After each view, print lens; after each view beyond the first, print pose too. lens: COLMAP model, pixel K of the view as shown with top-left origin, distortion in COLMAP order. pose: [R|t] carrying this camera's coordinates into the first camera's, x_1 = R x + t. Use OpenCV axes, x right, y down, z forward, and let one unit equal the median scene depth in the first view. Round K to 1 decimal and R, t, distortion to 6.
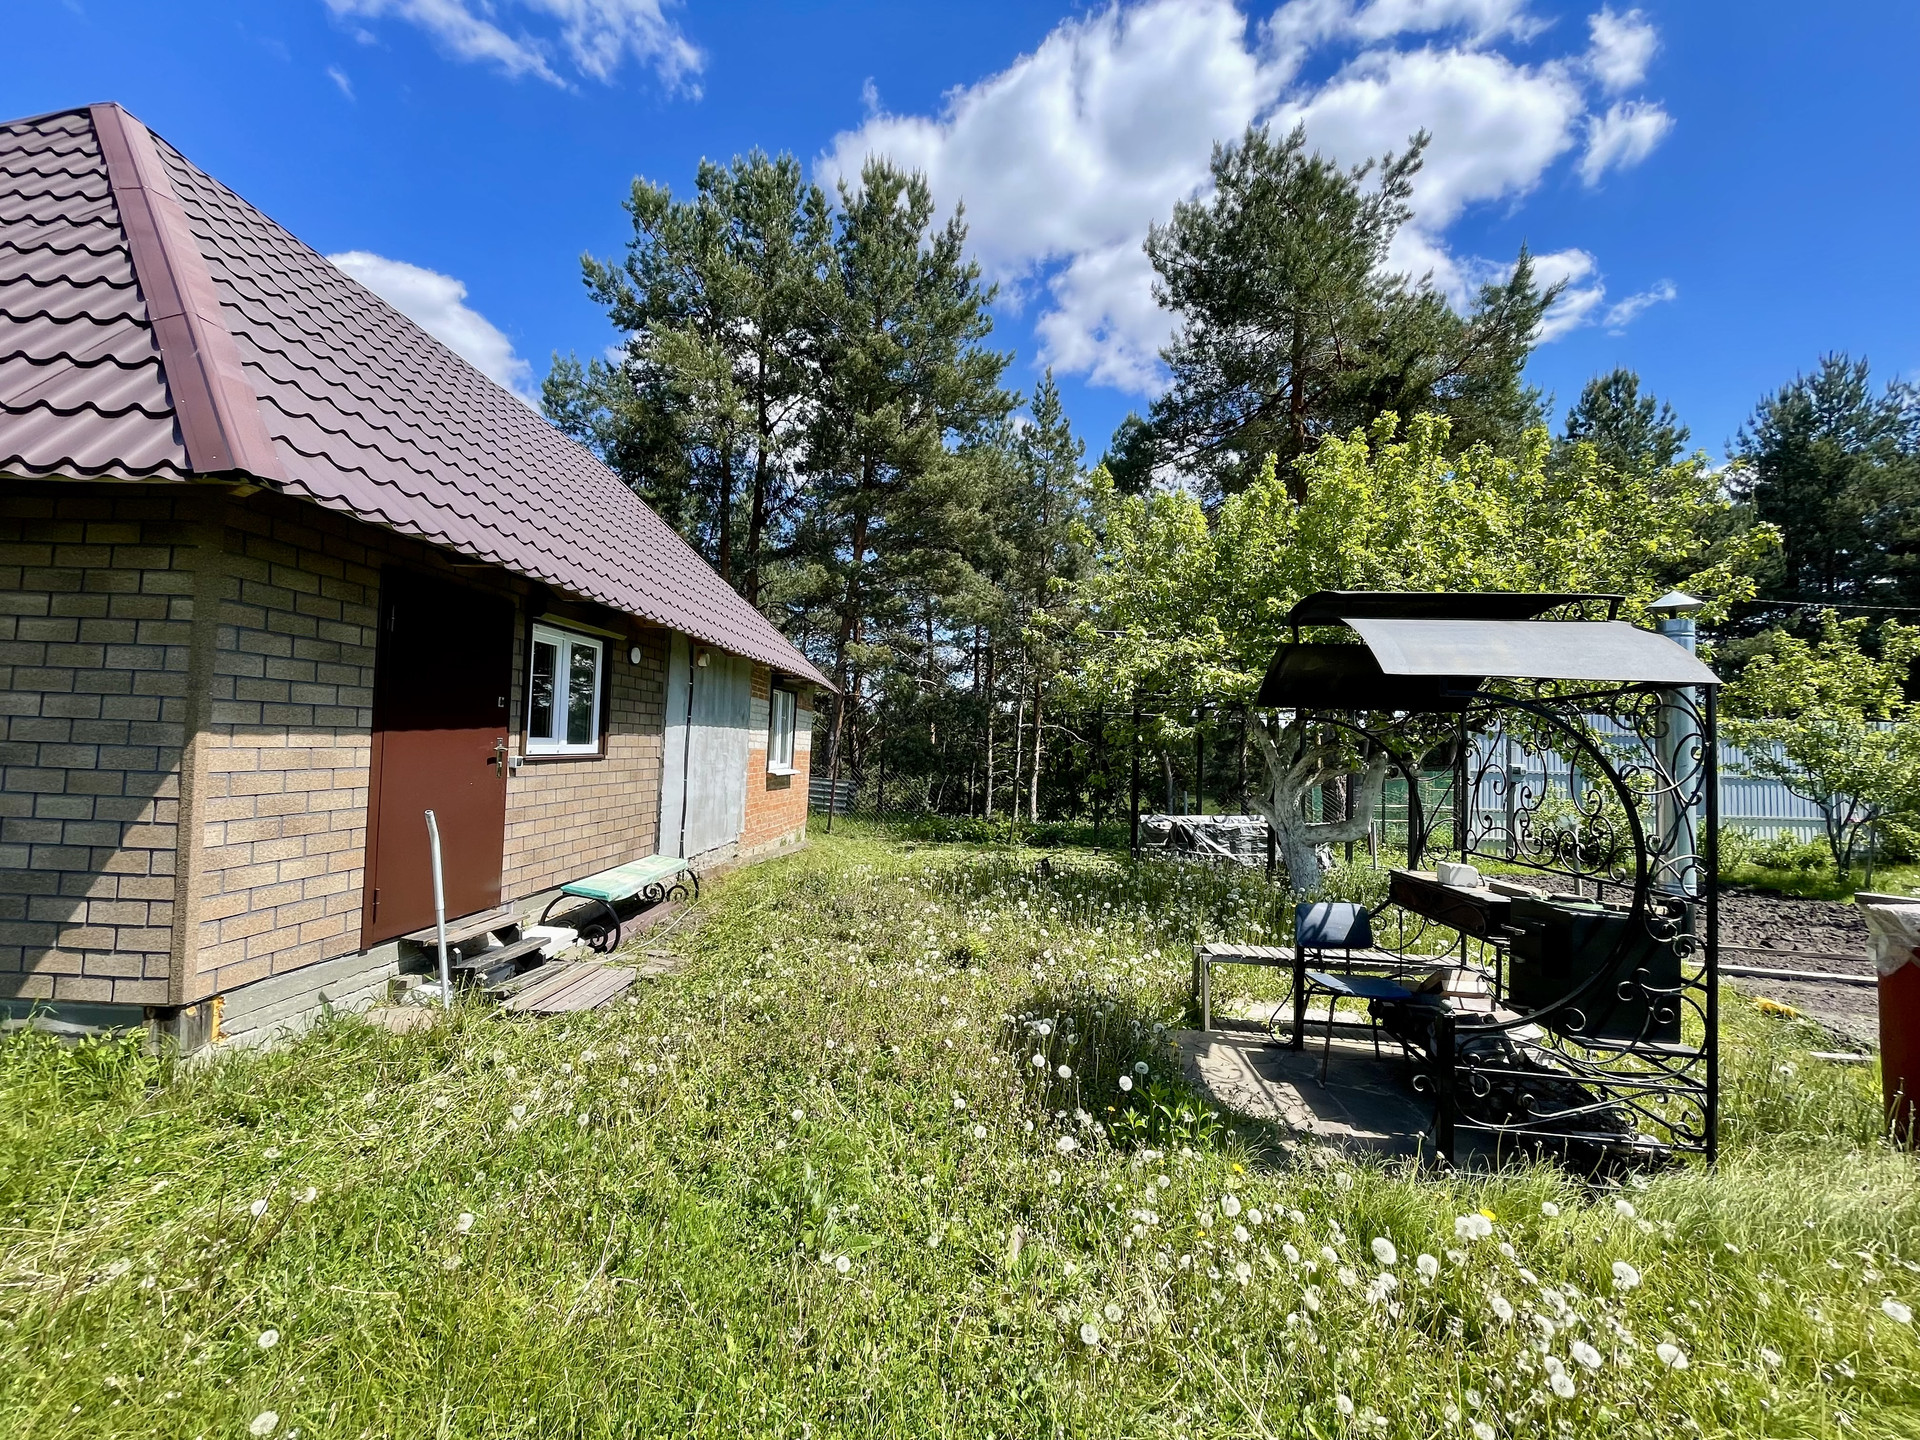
lens RADIAL K [[776.7, 0, 957.9], [0, 776.7, 716.1], [0, 0, 1]] dist [-0.001674, 0.000315]
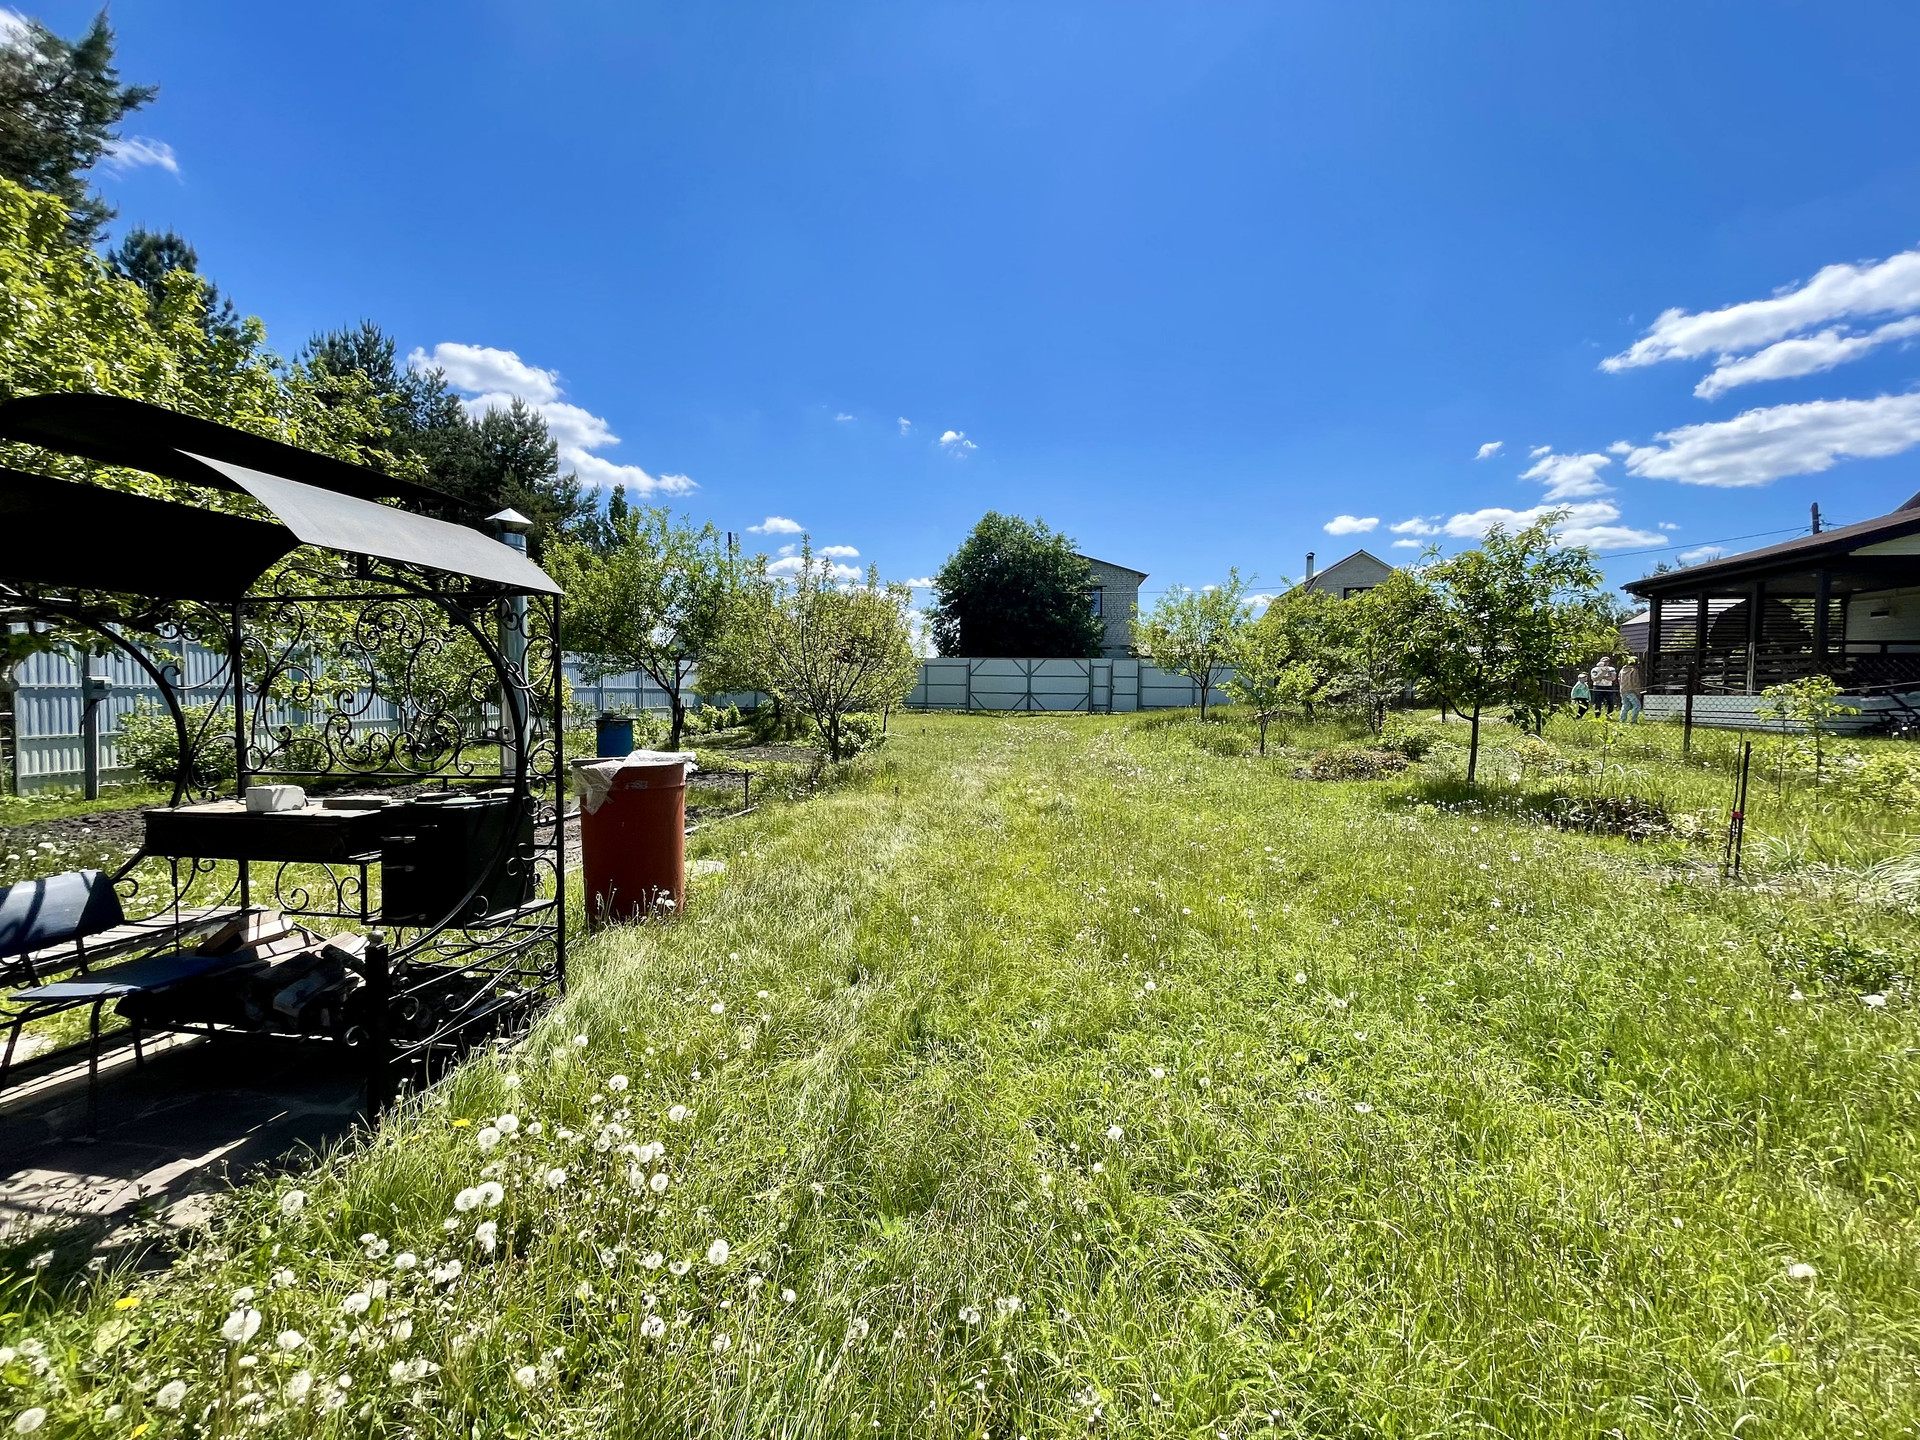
lens RADIAL K [[776.7, 0, 957.9], [0, 776.7, 716.1], [0, 0, 1]] dist [-0.001674, 0.000315]
pose [[0.059726, -0.062206, 0.996275, -0.136881], [-0.048279, 0.996708, 0.065127, 0.026981], [-0.997047, -0.051989, 0.056526, 0.228574]]
